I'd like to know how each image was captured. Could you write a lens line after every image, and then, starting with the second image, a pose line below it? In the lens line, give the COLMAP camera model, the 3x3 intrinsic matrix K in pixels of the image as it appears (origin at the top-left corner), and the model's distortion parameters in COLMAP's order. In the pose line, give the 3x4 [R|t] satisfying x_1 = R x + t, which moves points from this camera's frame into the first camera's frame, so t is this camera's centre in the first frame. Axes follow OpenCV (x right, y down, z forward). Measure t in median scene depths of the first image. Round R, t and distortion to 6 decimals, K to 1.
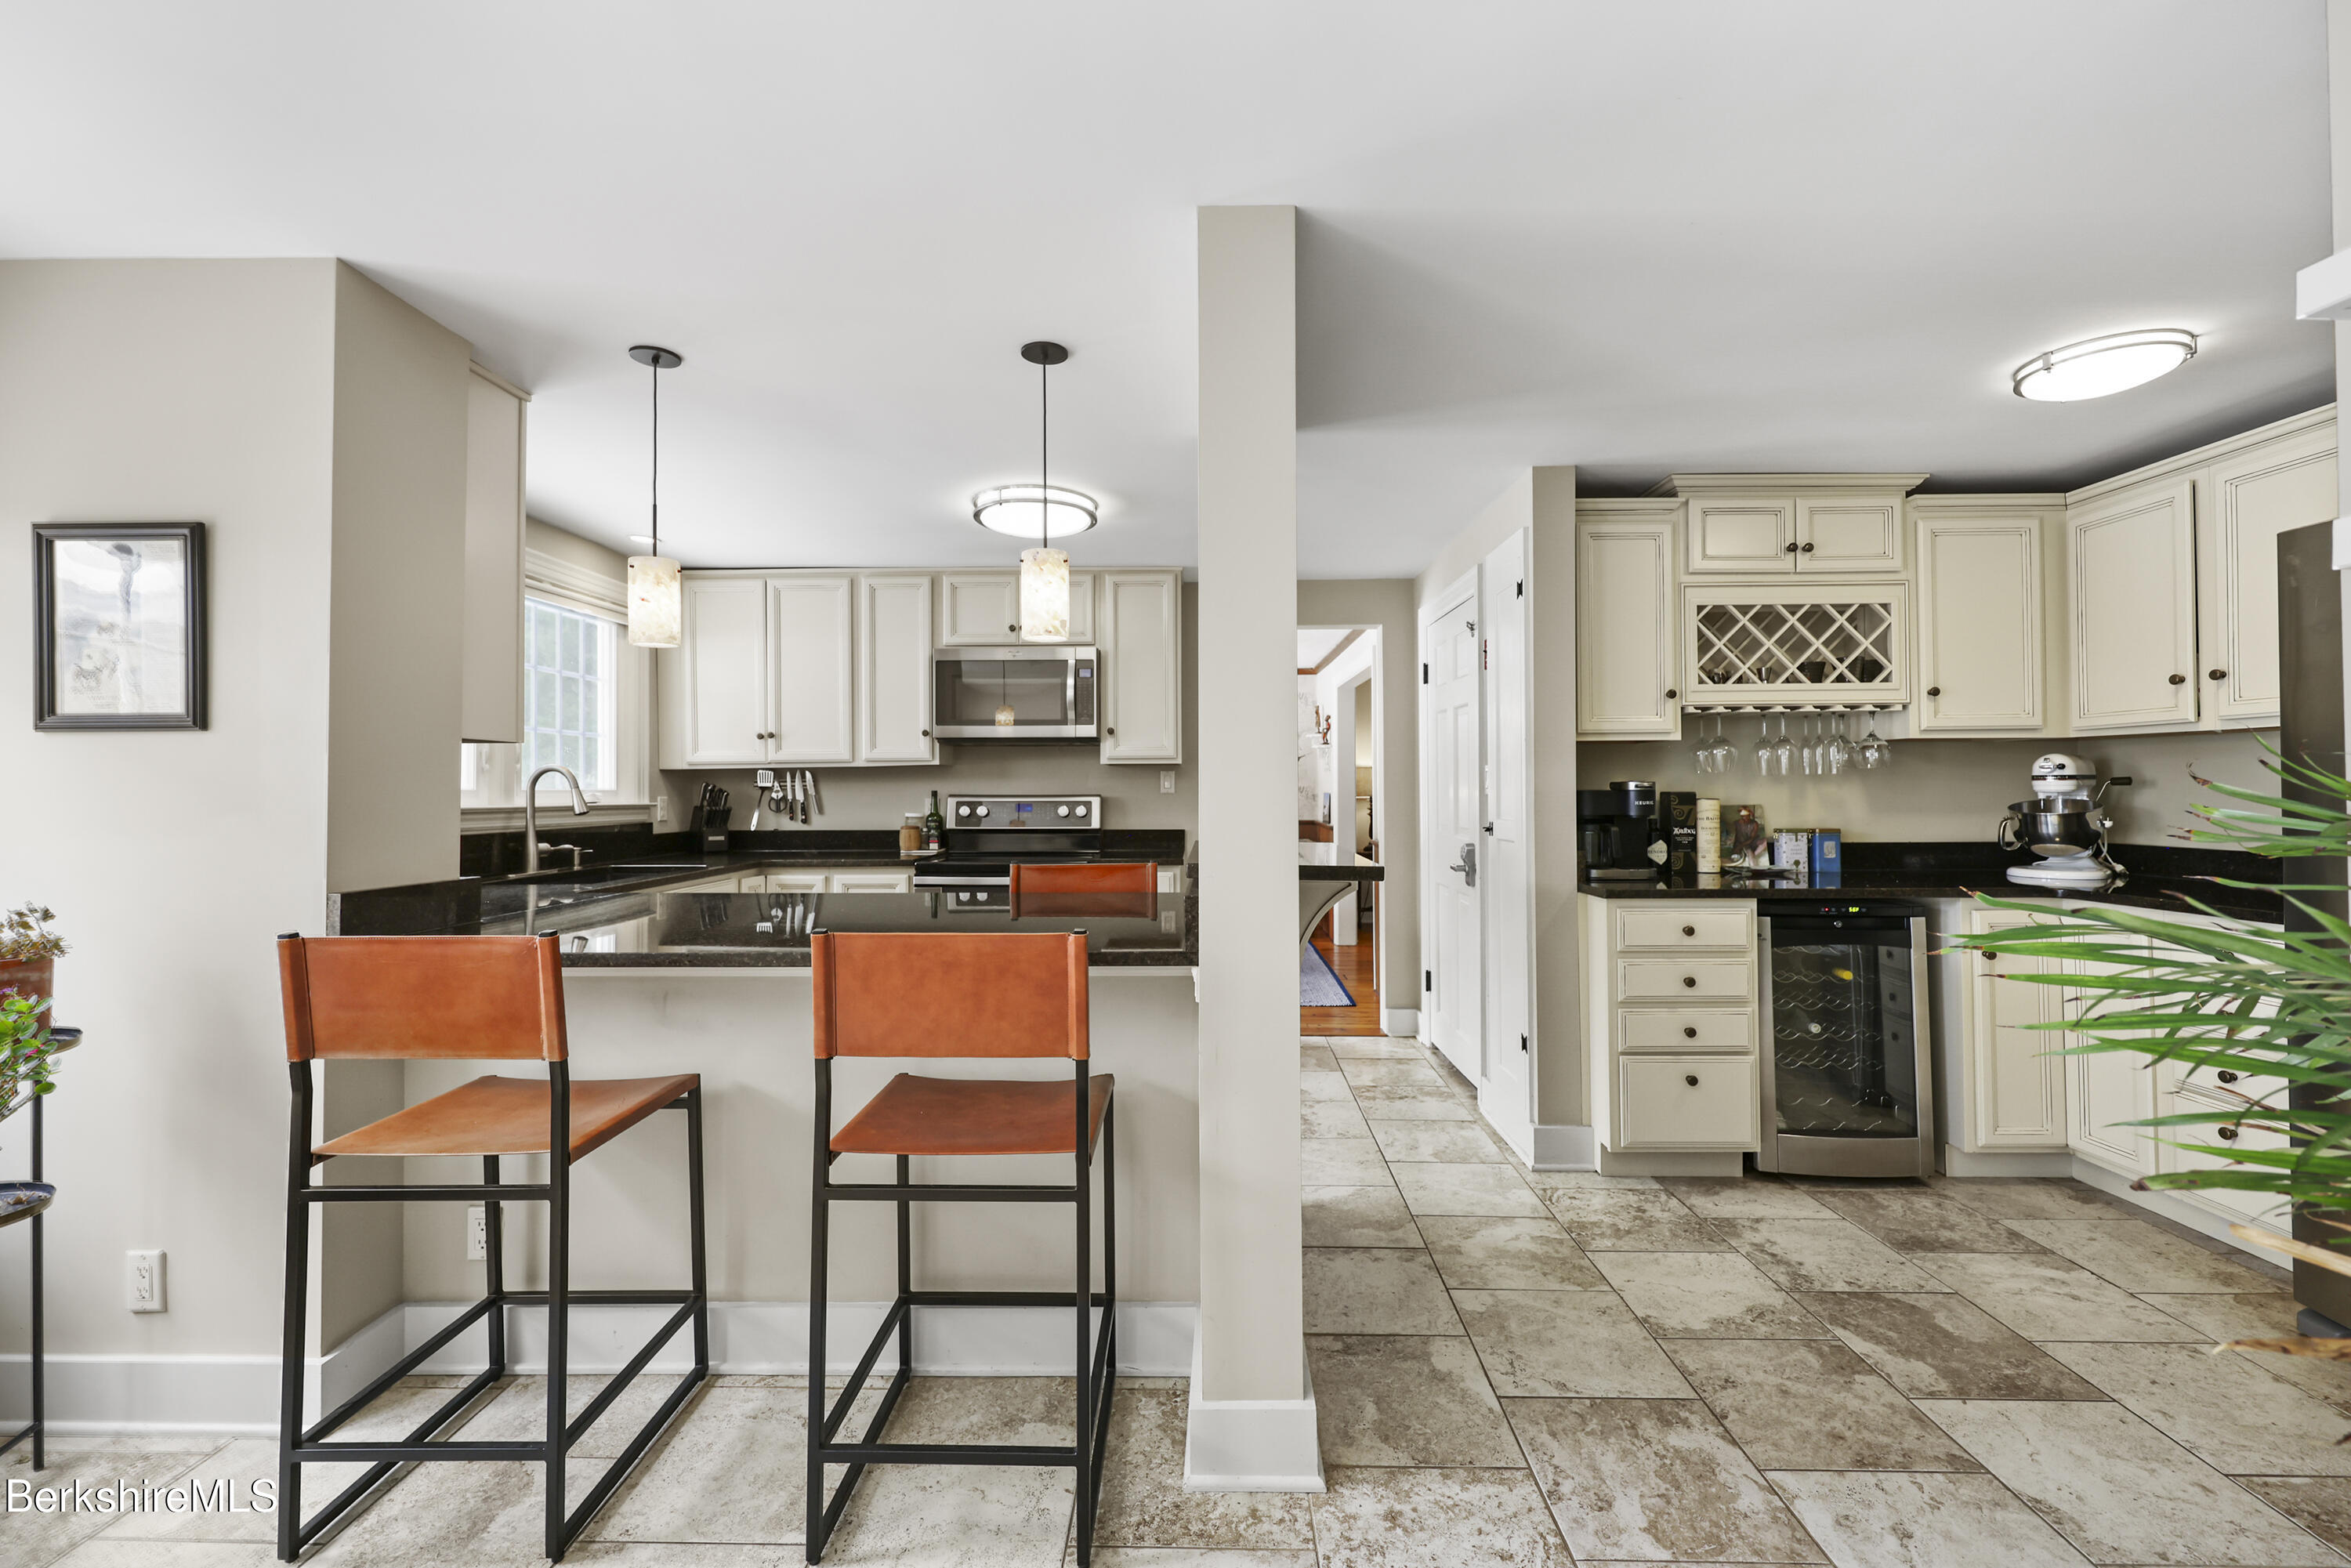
lens RADIAL K [[961.3, 0, 1180.2], [0, 961.3, 779.3], [0, 0, 1]] dist [-0.000684, -0.000205]
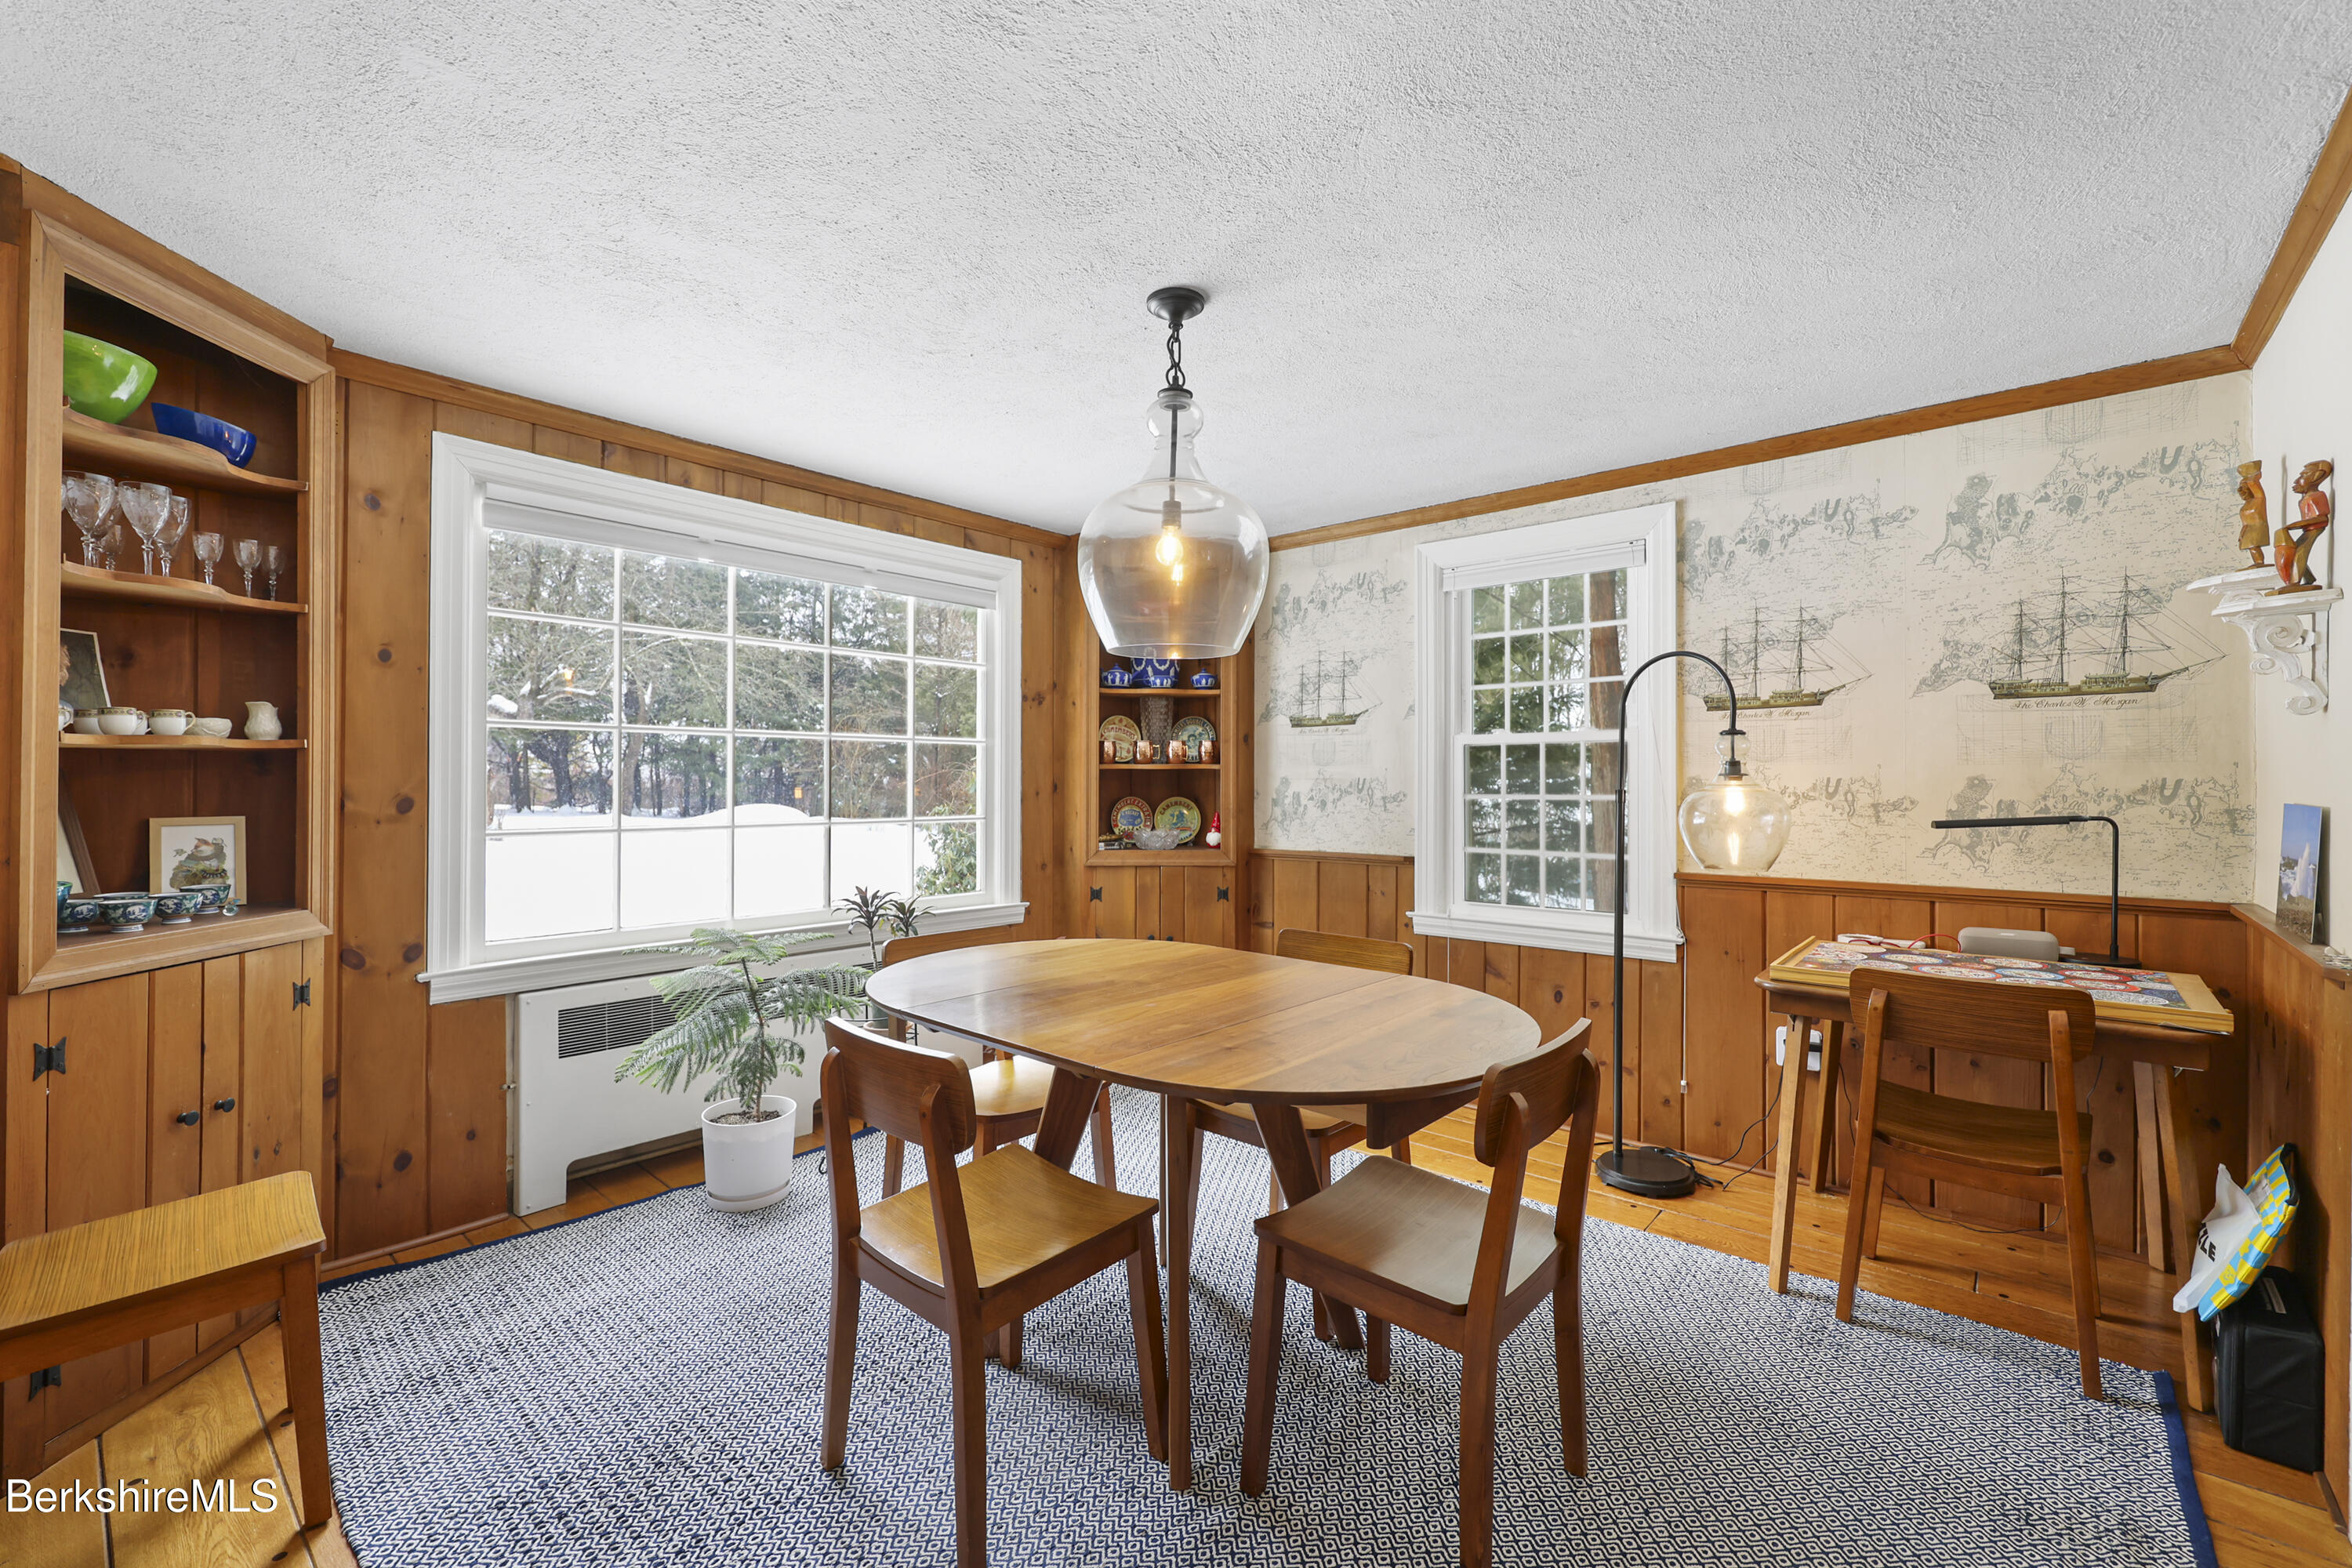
lens RADIAL K [[995.0, 0, 1184.9], [0, 995.0, 782.0], [0, 0, 1]] dist [0.001460, 0.000847]
pose [[0.770828, 0.007259, -0.637002, 0.234501], [-0.000394, 0.999940, 0.010918, 0.013190], [0.637043, -0.008166, 0.770785, 1.540098]]
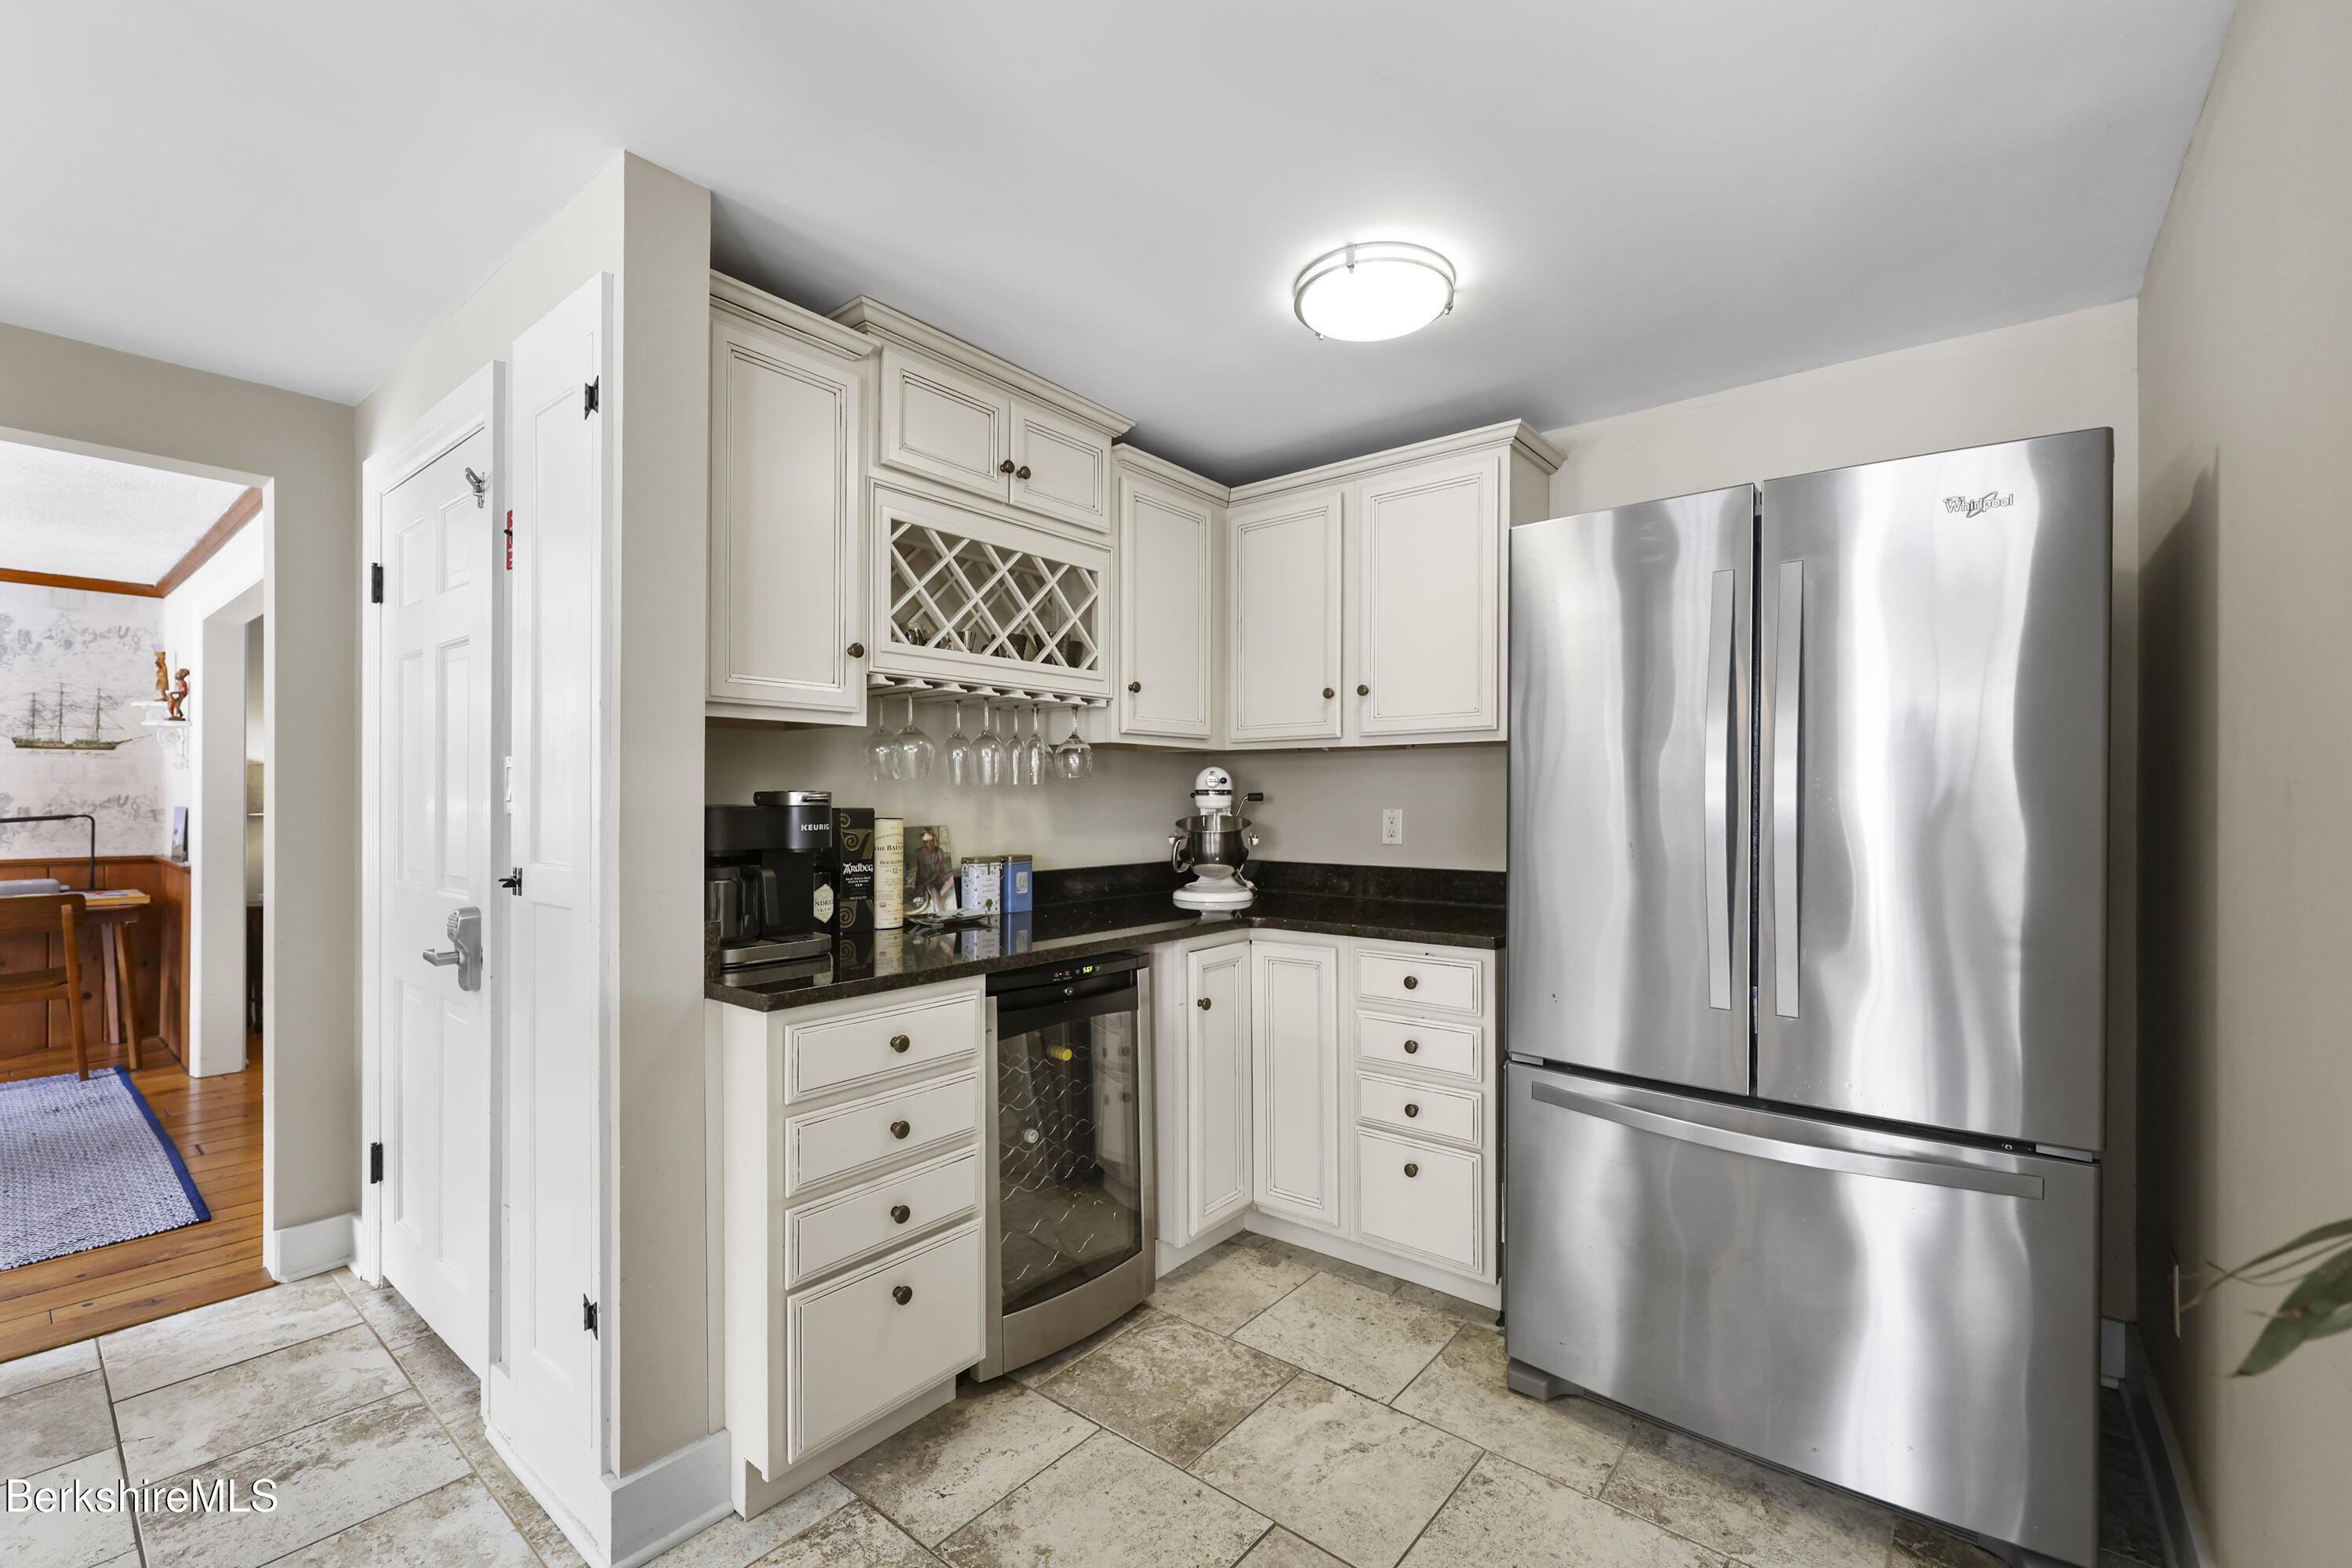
lens RADIAL K [[974.9, 0, 1184.1], [0, 974.9, 795.3], [0, 0, 1]] dist [-0.002938, 0.000263]
pose [[0.608932, 0.008868, 0.793173, 0.141591], [-0.011948, 0.999927, -0.002008, 0.003213], [-0.793133, -0.008254, 0.608993, 0.445656]]
